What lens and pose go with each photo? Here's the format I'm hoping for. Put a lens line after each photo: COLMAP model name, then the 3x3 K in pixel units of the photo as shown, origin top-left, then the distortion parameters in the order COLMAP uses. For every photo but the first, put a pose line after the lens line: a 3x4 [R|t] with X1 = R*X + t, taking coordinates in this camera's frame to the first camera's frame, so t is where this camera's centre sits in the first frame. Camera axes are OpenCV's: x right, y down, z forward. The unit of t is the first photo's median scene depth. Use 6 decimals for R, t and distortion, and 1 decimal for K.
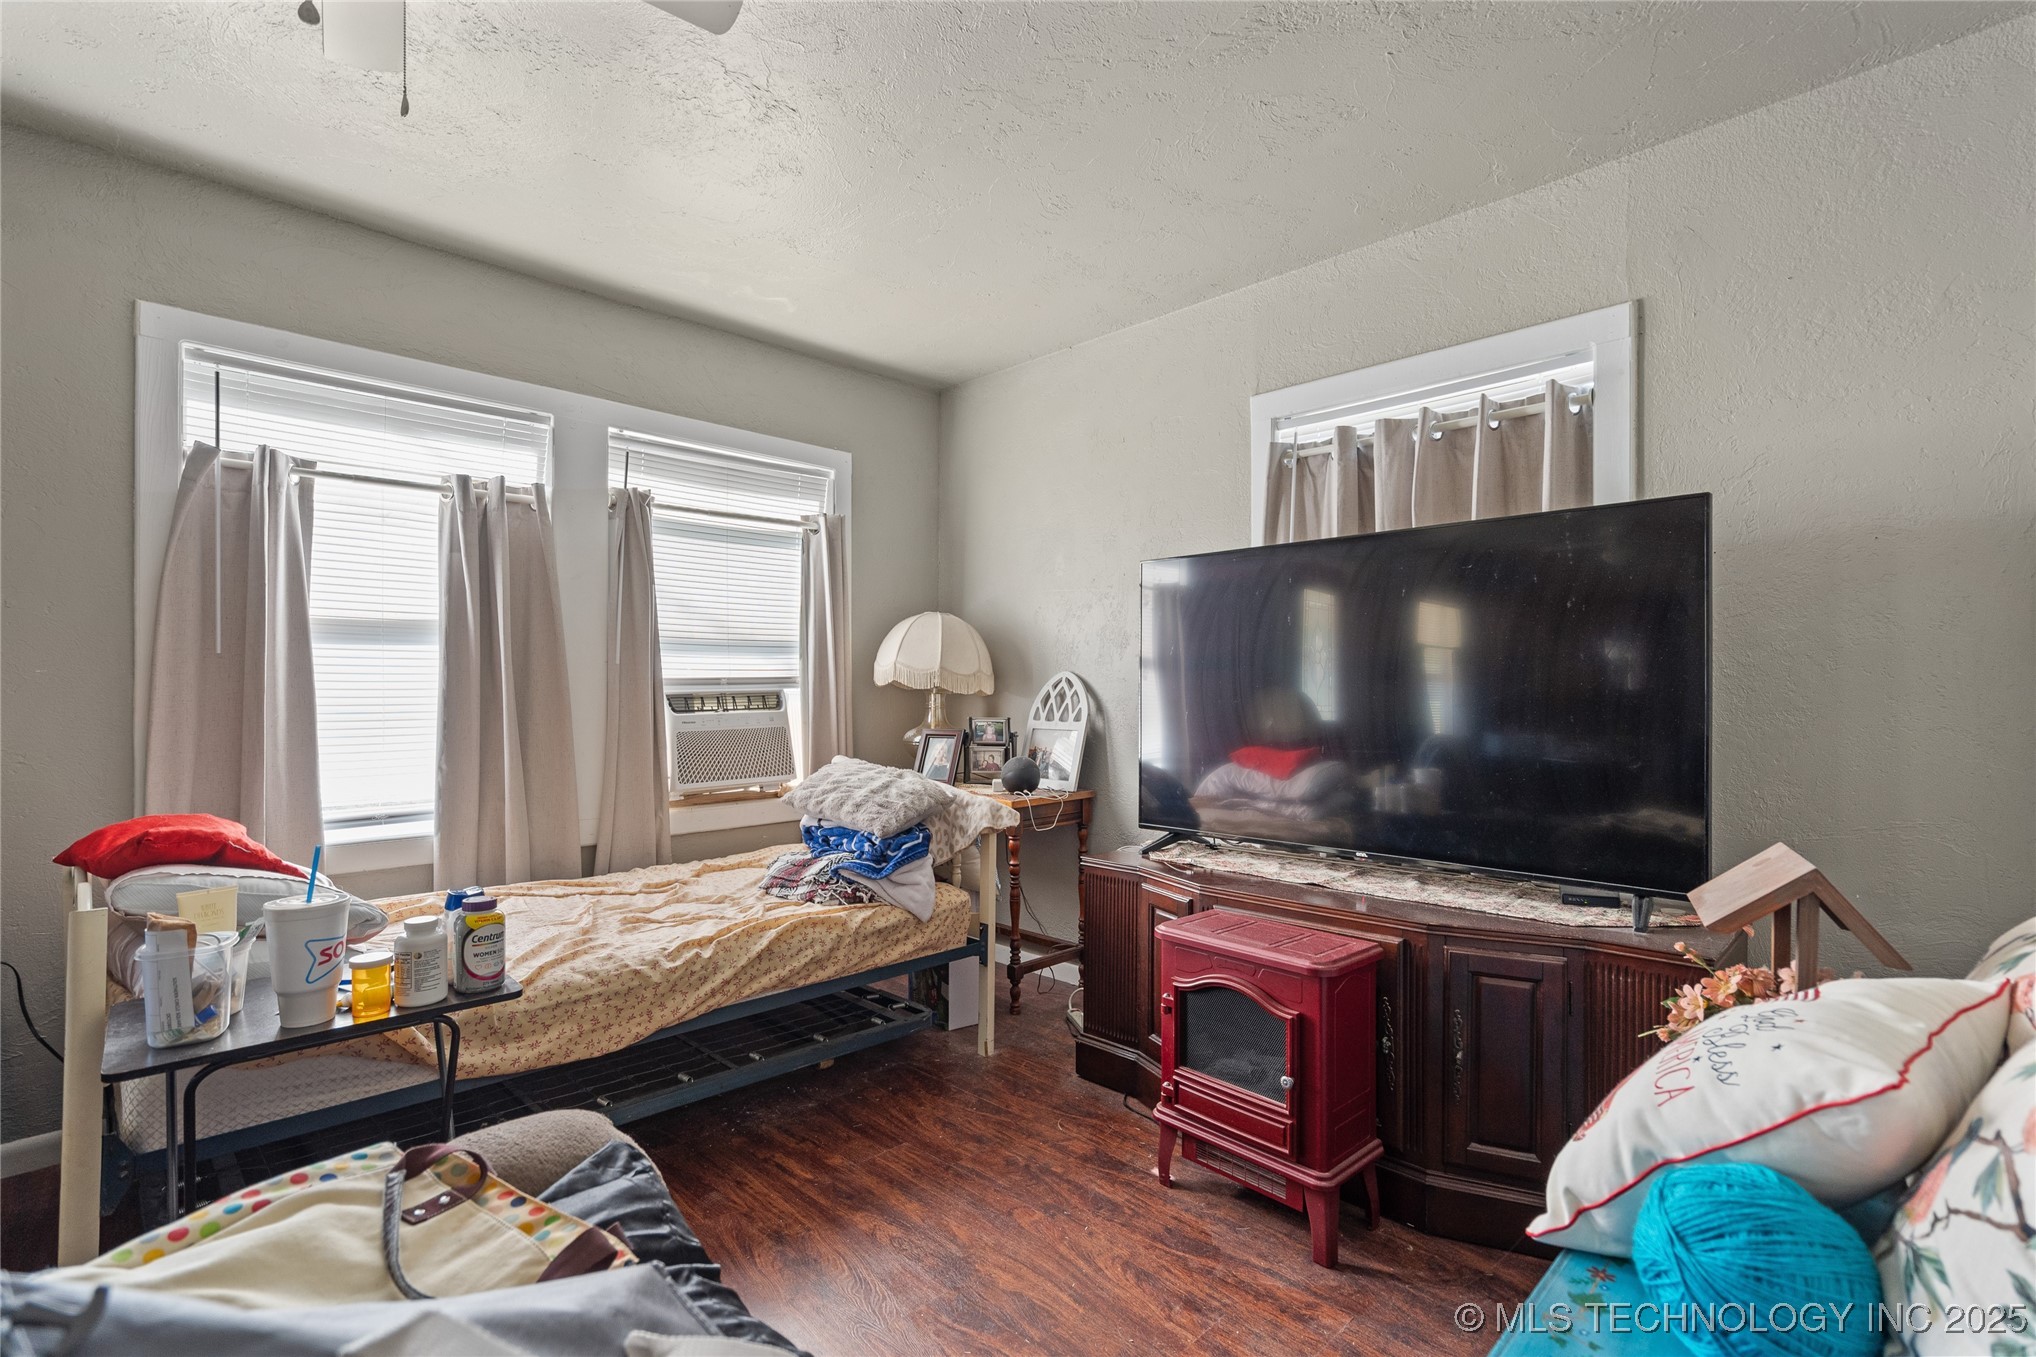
lens RADIAL K [[946.9, 0, 1021.1], [0, 946.9, 688.8], [0, 0, 1]] dist [0.007573, -0.000789]
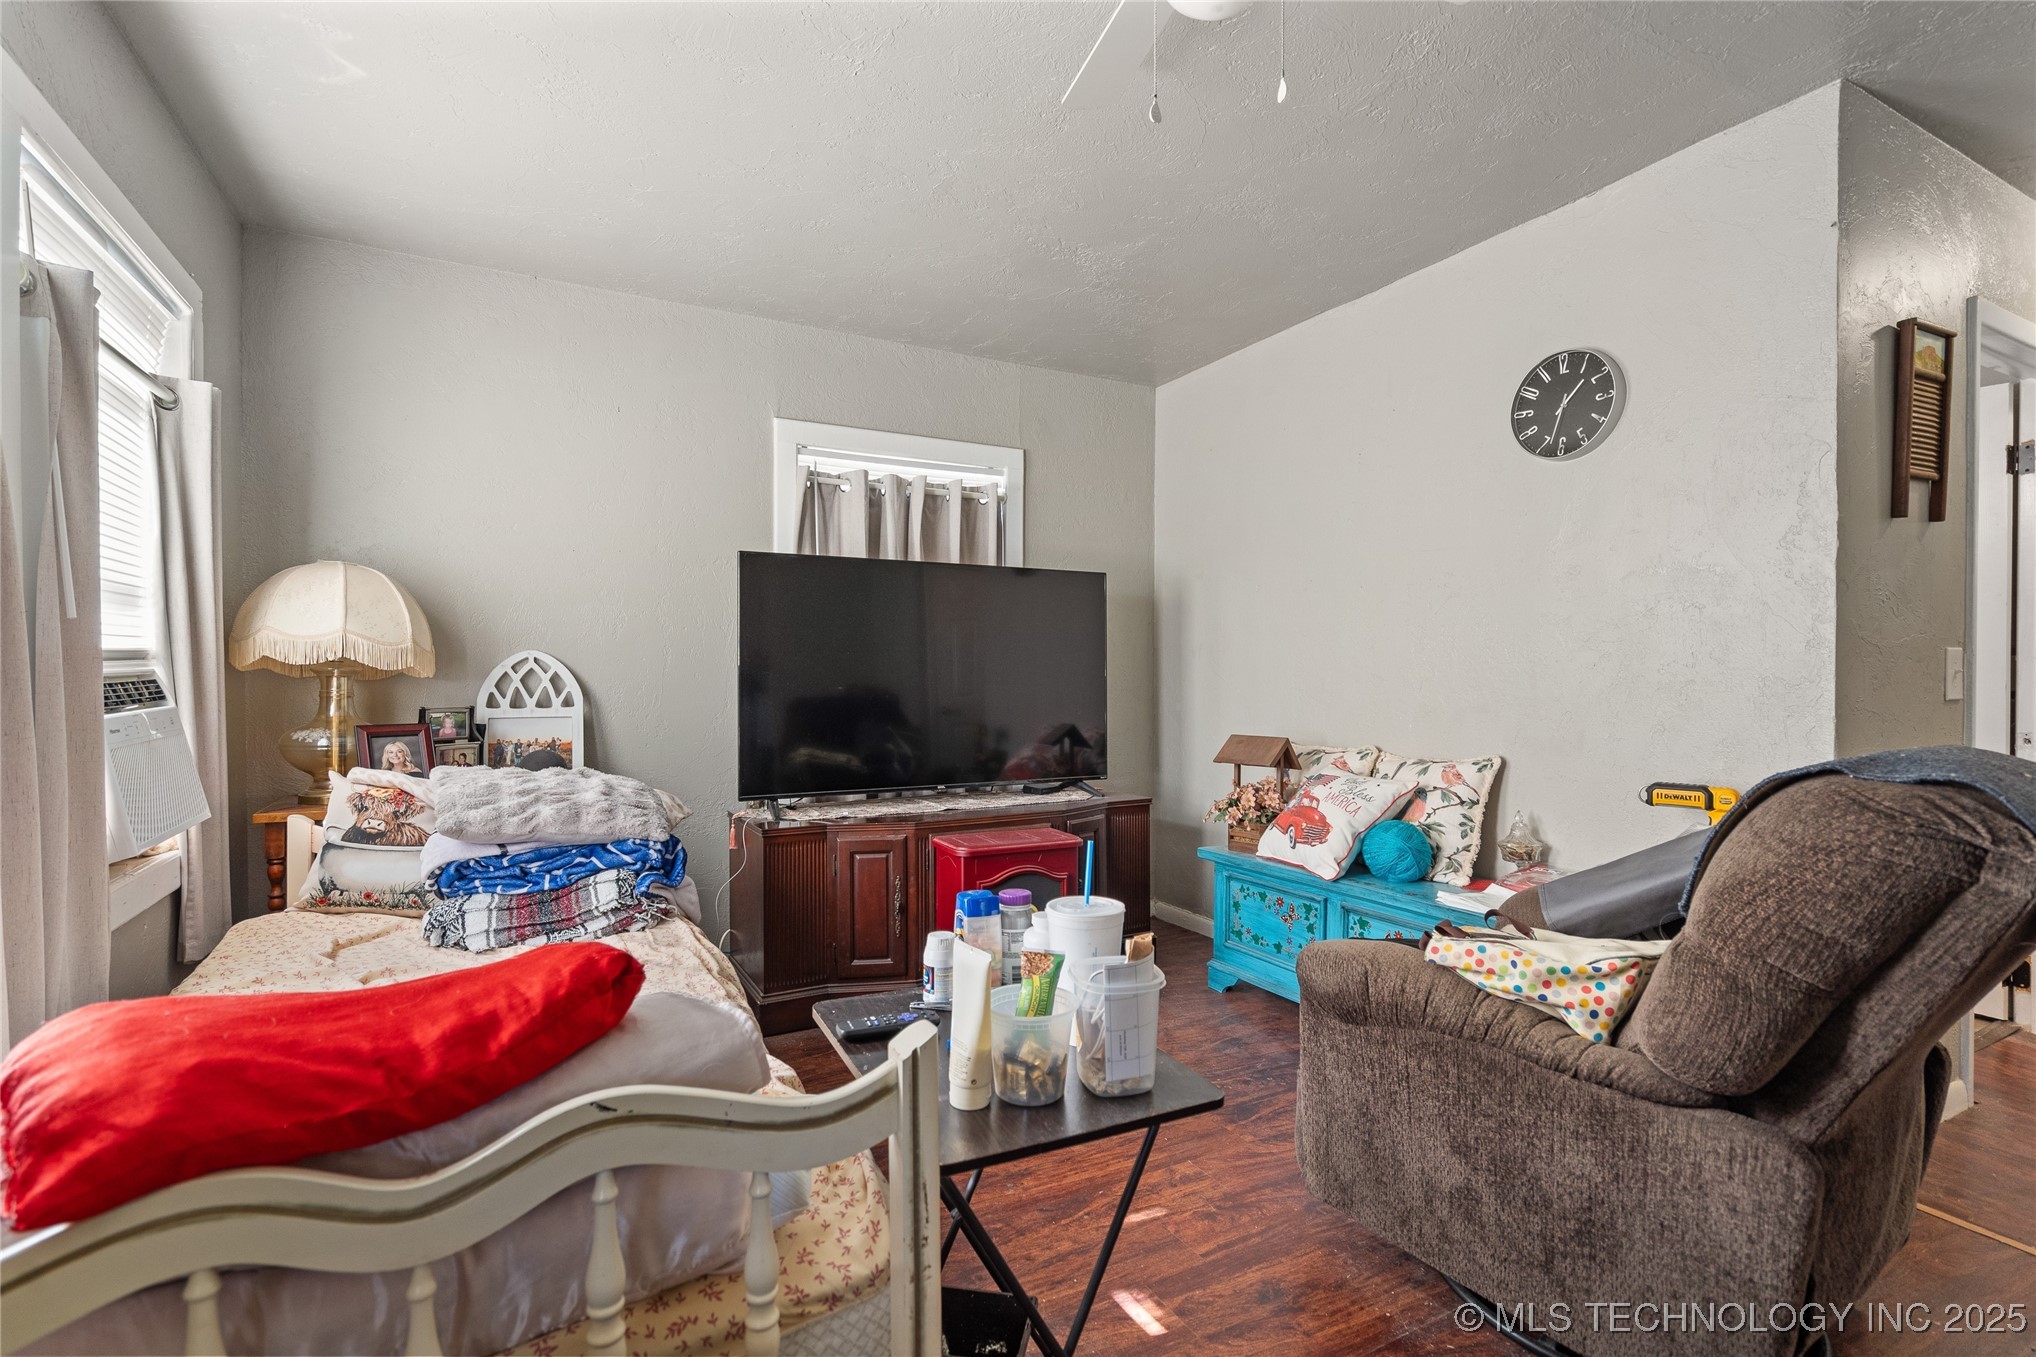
lens RADIAL K [[946.9, 0, 1017.2], [0, 946.9, 681.3], [0, 0, 1]] dist [0.007573, -0.000789]
pose [[0.288626, -0.005029, 0.957429, -0.762880], [-0.002569, 0.999979, 0.006028, 0.004214], [-0.957439, -0.004200, 0.288606, 0.378964]]
